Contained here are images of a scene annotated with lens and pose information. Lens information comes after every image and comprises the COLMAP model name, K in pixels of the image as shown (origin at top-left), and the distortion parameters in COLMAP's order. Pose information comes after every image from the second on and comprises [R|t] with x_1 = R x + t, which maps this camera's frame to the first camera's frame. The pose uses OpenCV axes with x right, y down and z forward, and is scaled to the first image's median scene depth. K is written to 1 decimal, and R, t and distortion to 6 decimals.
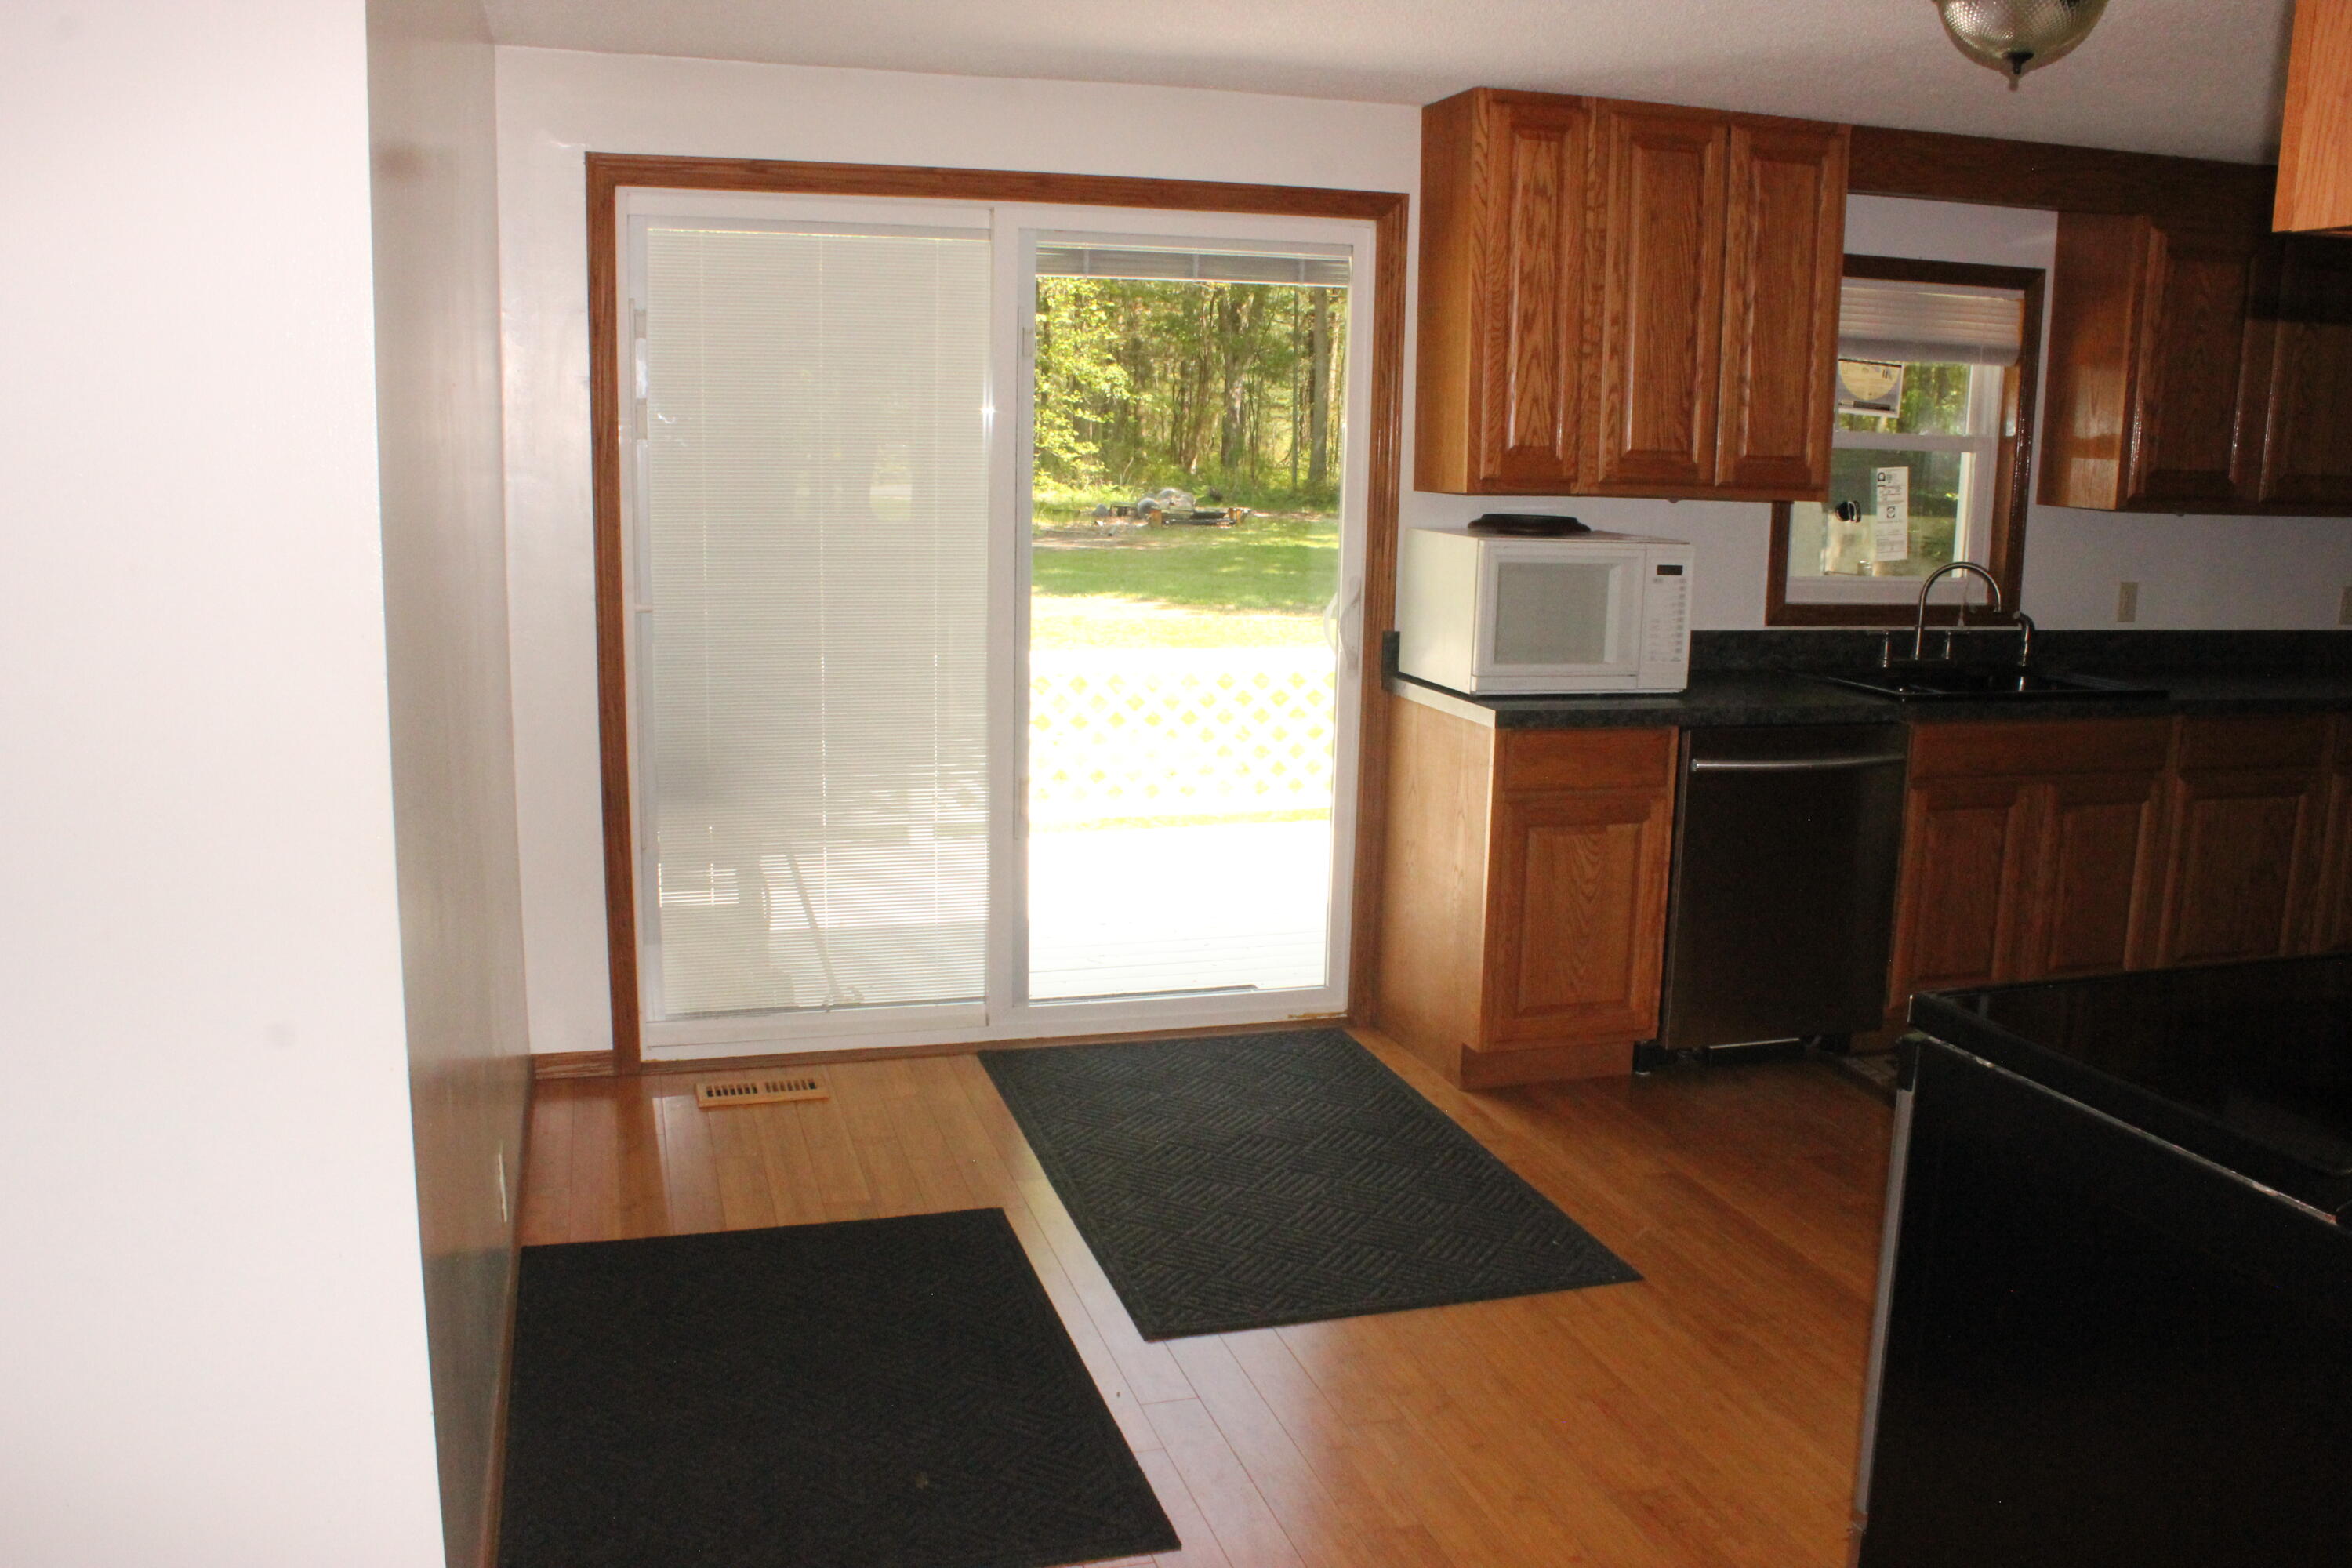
lens RADIAL K [[1956.0, 0, 1183.2], [0, 1956.0, 786.8], [0, 0, 1]] dist [-0.170042, 0.154636]
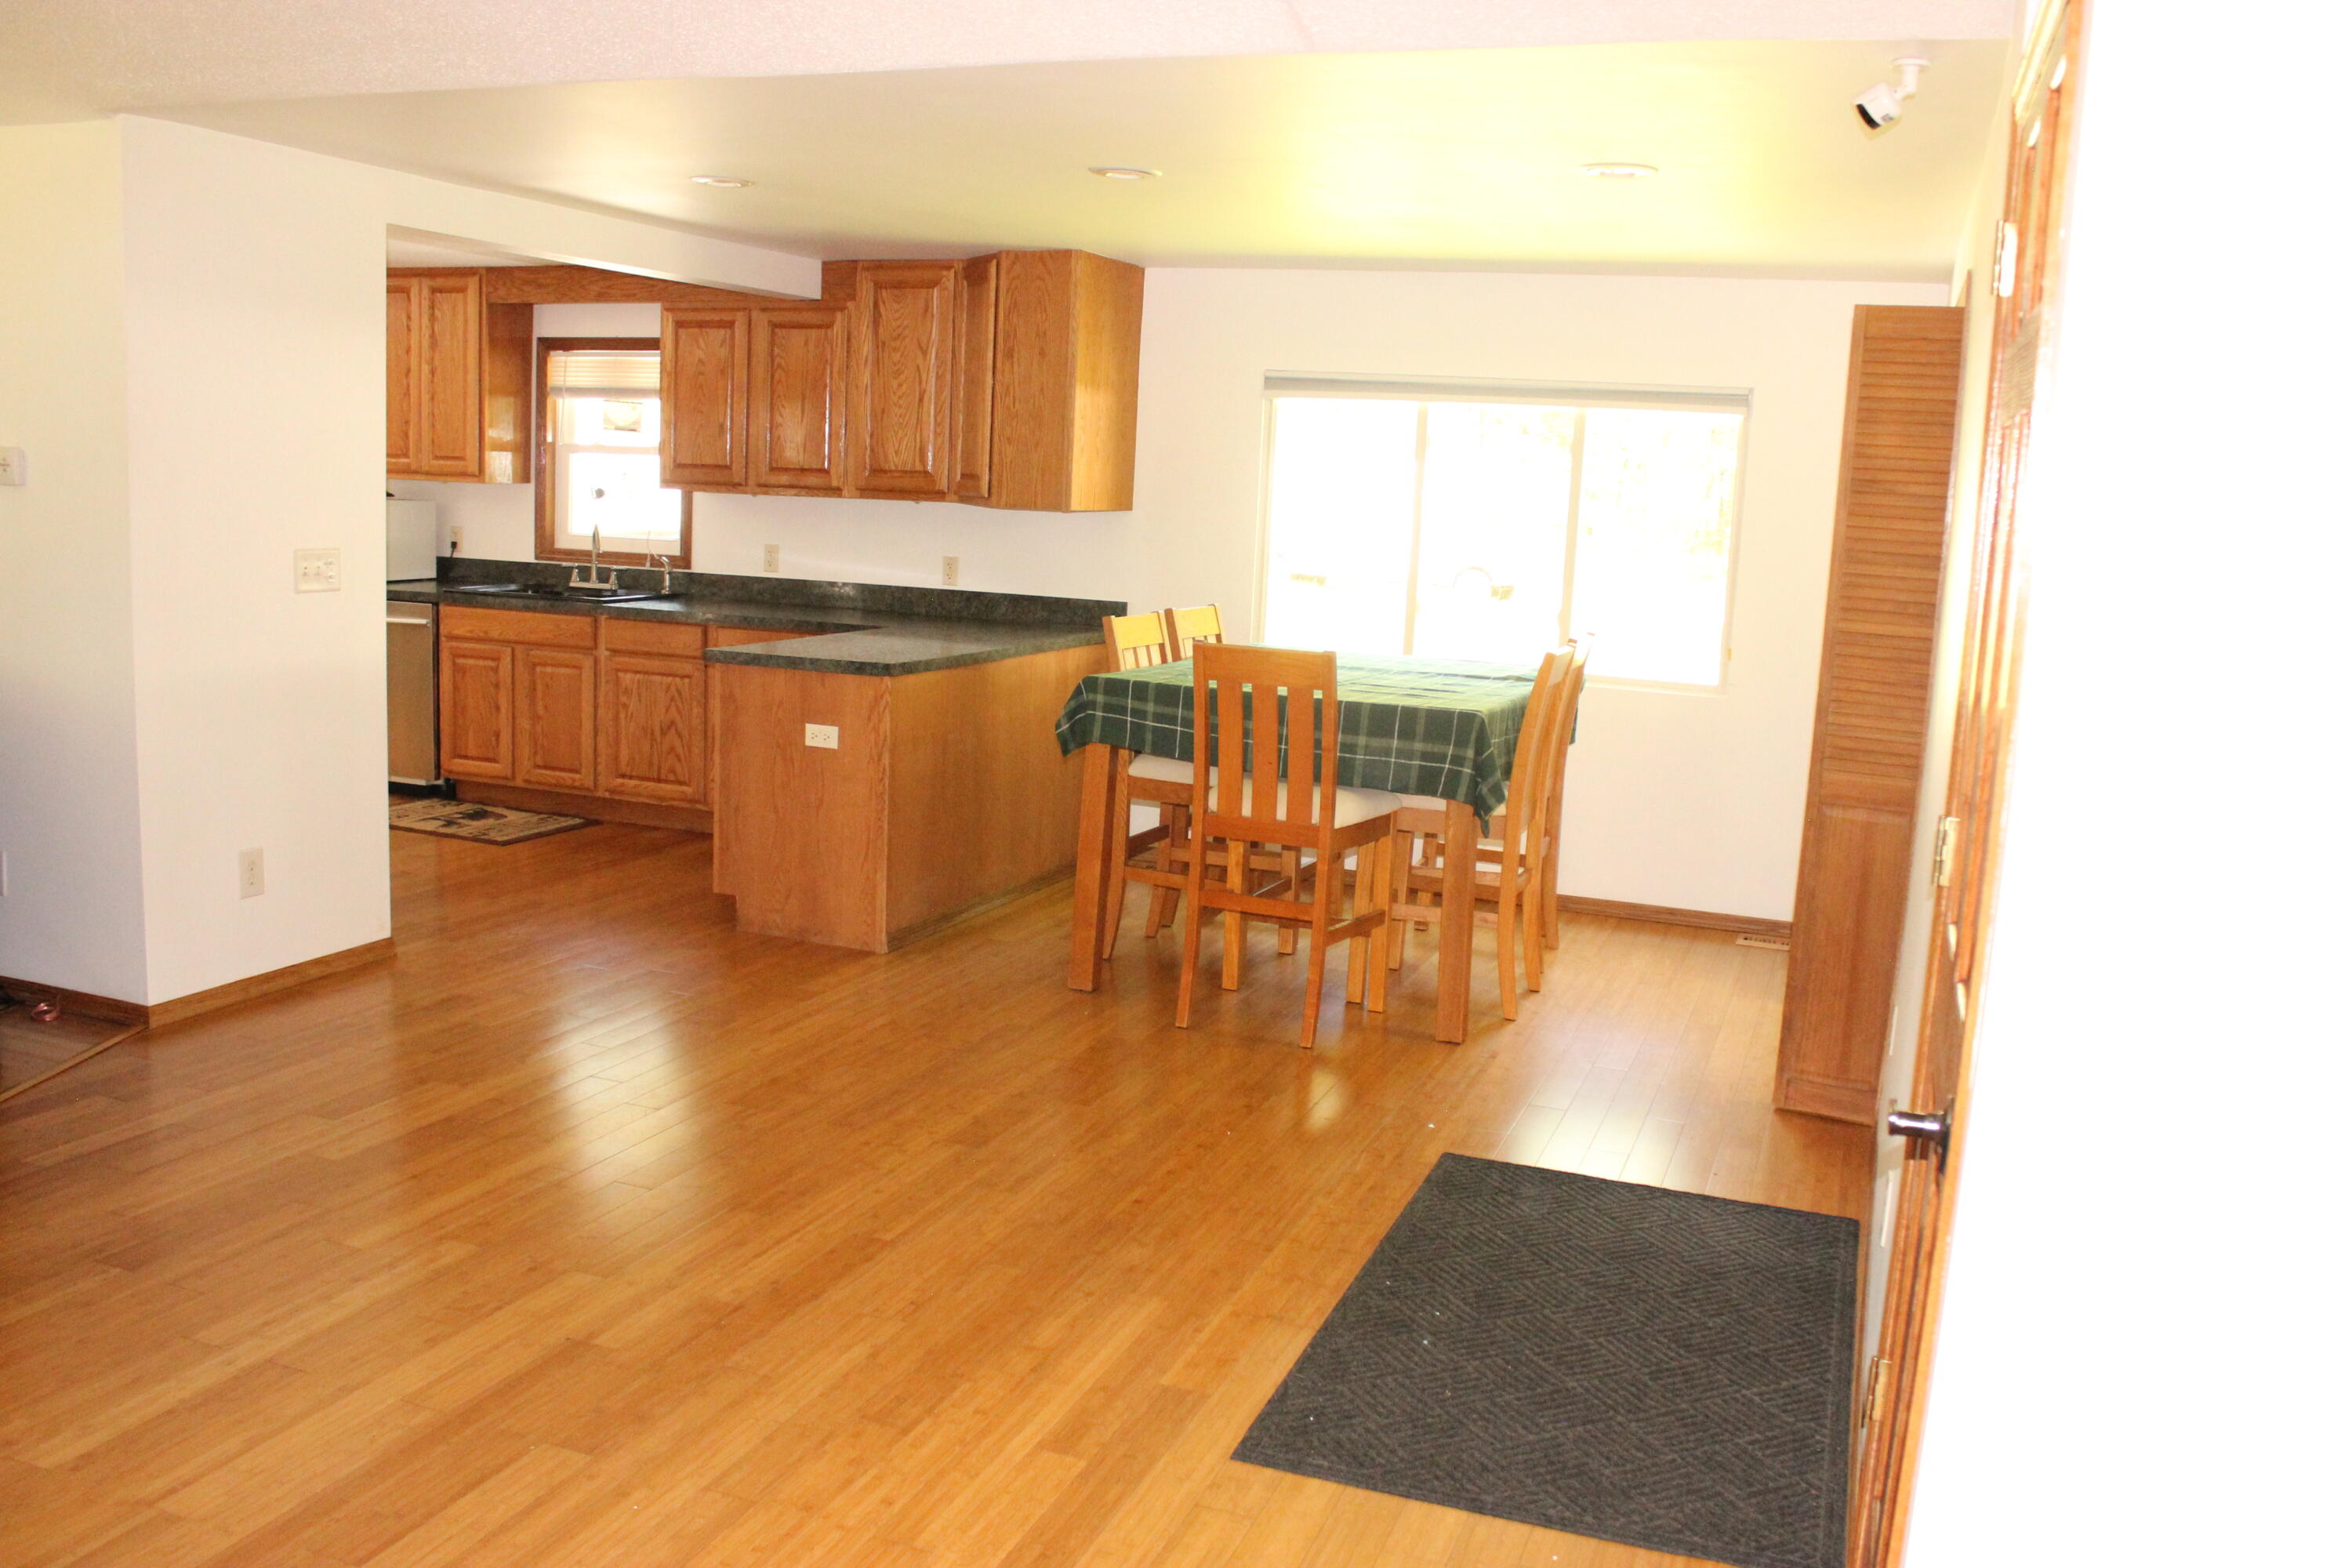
lens RADIAL K [[1956.0, 0, 1183.2], [0, 1956.0, 786.8], [0, 0, 1]] dist [-0.170042, 0.154636]
pose [[0.793872, 0.112554, -0.597577, 1.798237], [-0.135119, 0.990804, 0.007115, 0.024801], [0.592883, 0.075095, 0.801780, 0.009254]]
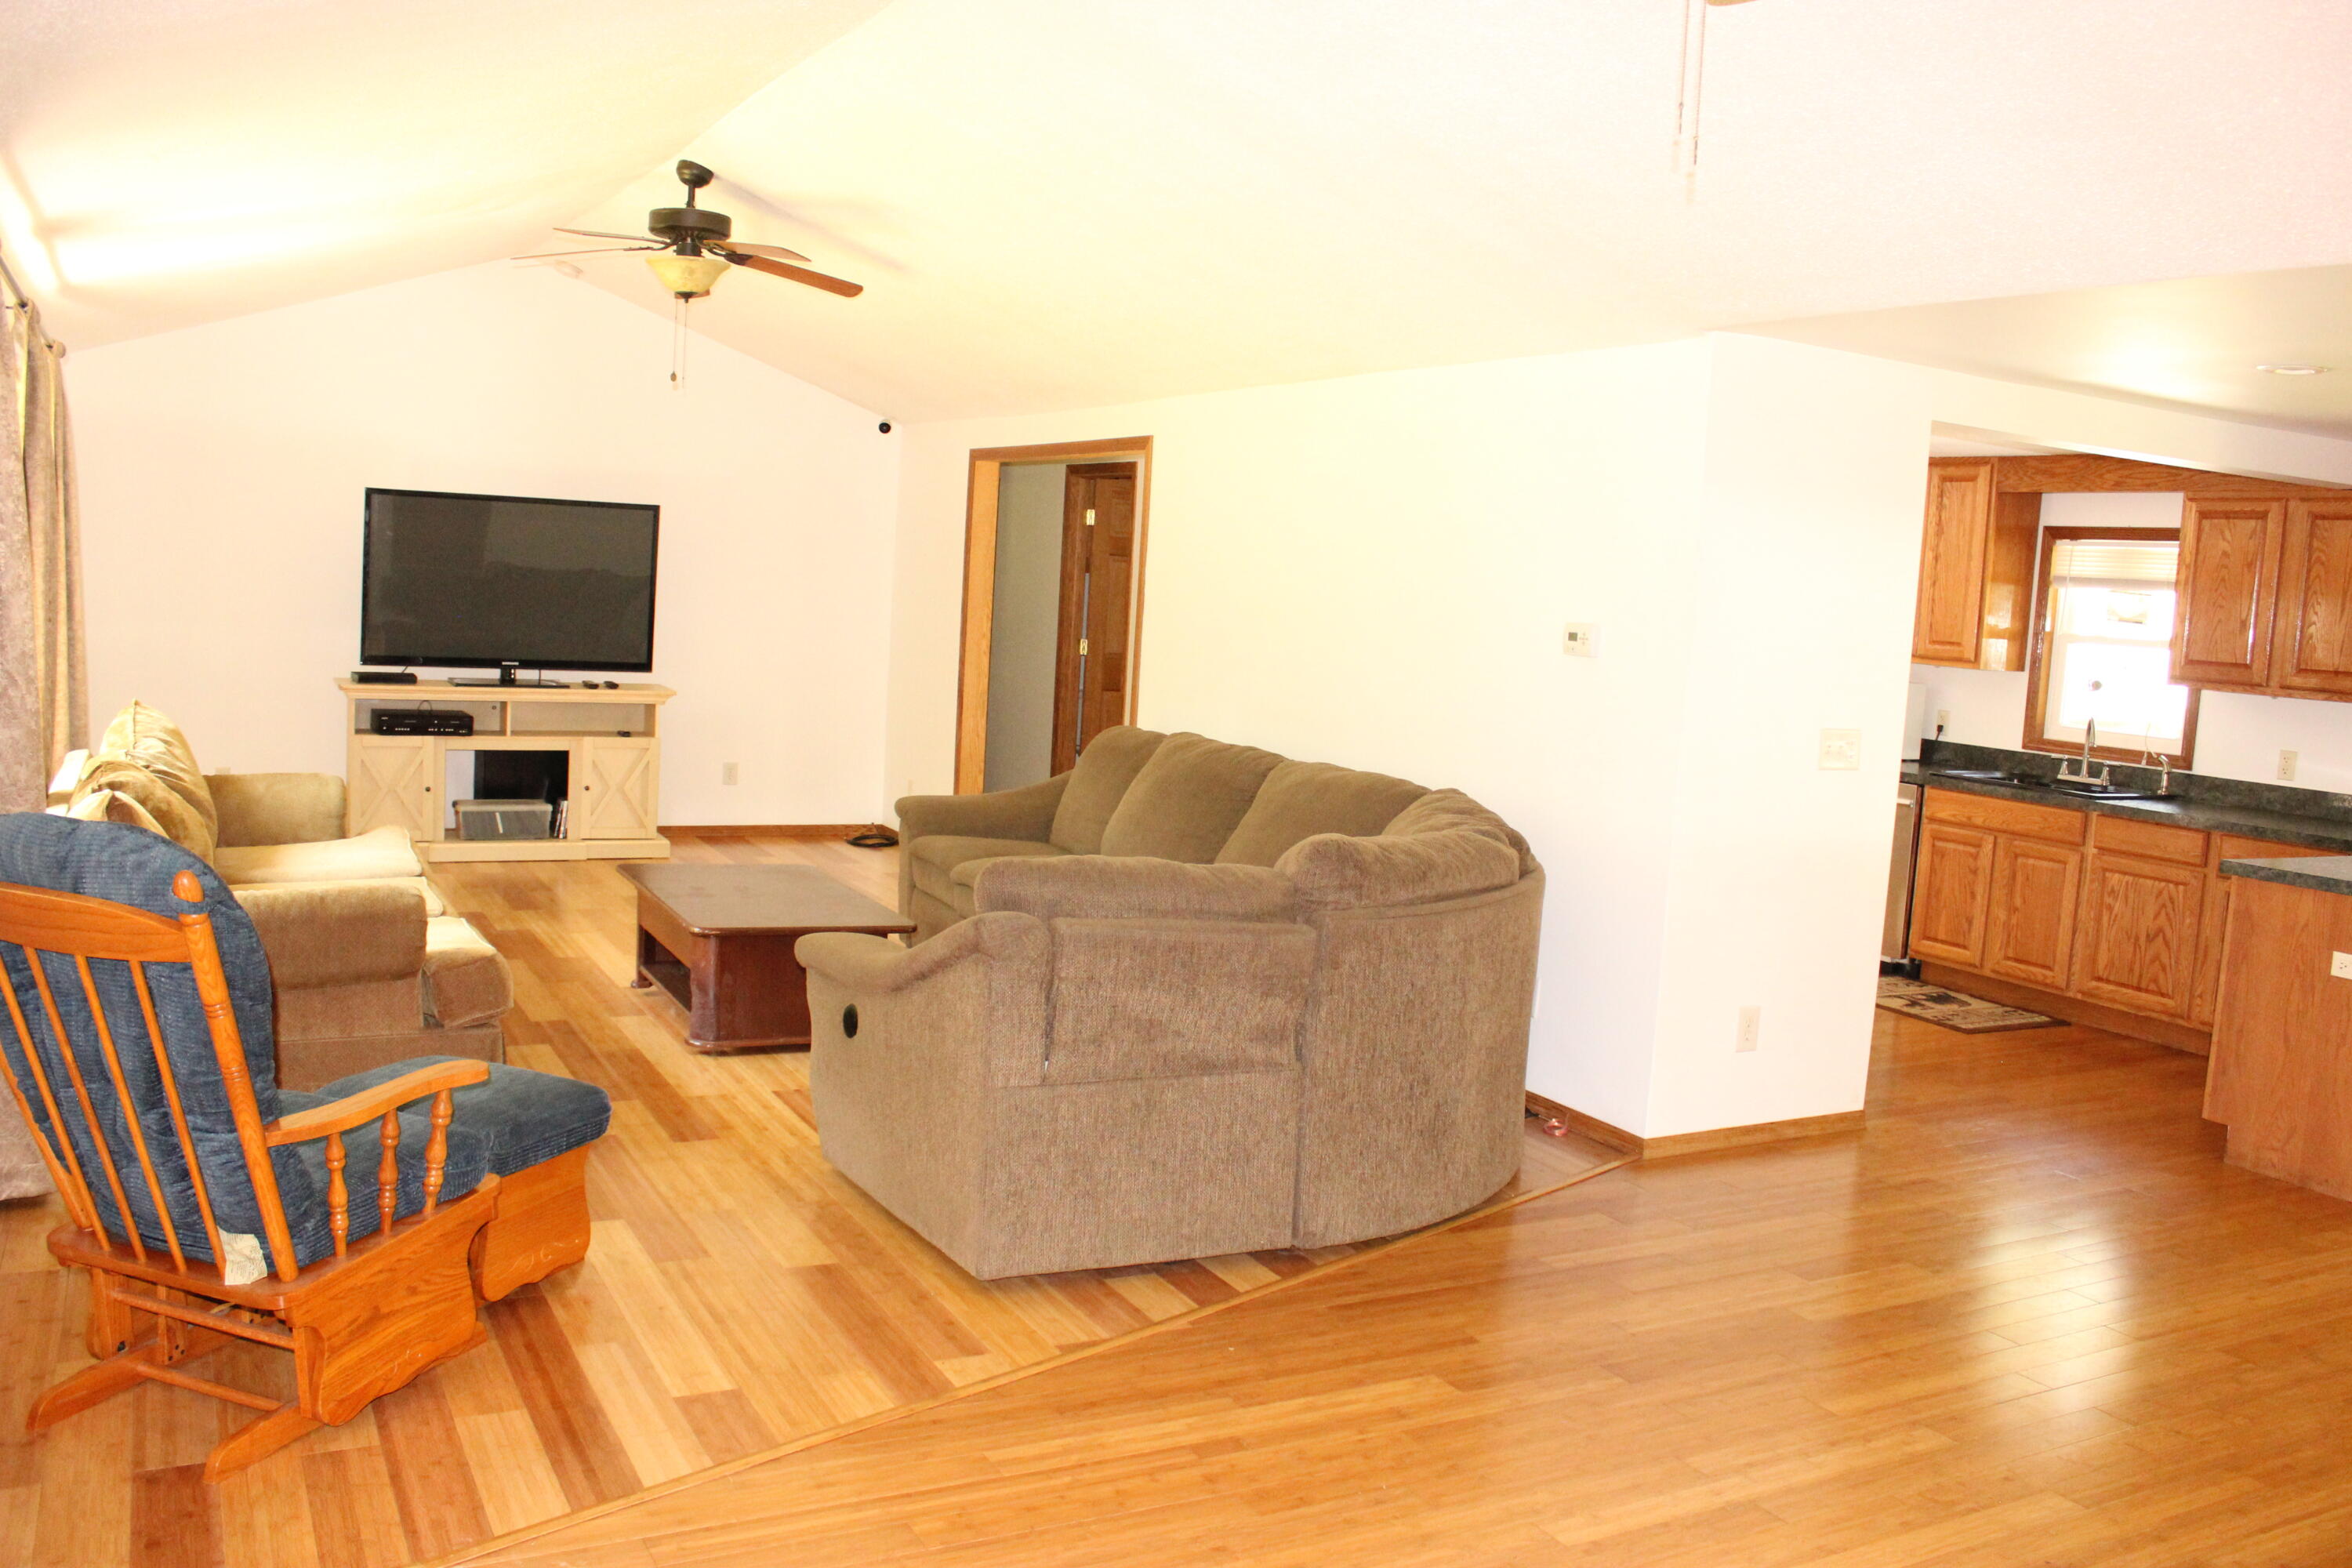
lens RADIAL K [[1956.0, 0, 1183.2], [0, 1956.0, 786.8], [0, 0, 1]] dist [-0.170042, 0.154636]
pose [[0.200638, 0.097258, -0.974826, 1.784582], [-0.224917, 0.973053, 0.050788, 0.028211], [0.953497, 0.209064, 0.217106, -0.039086]]
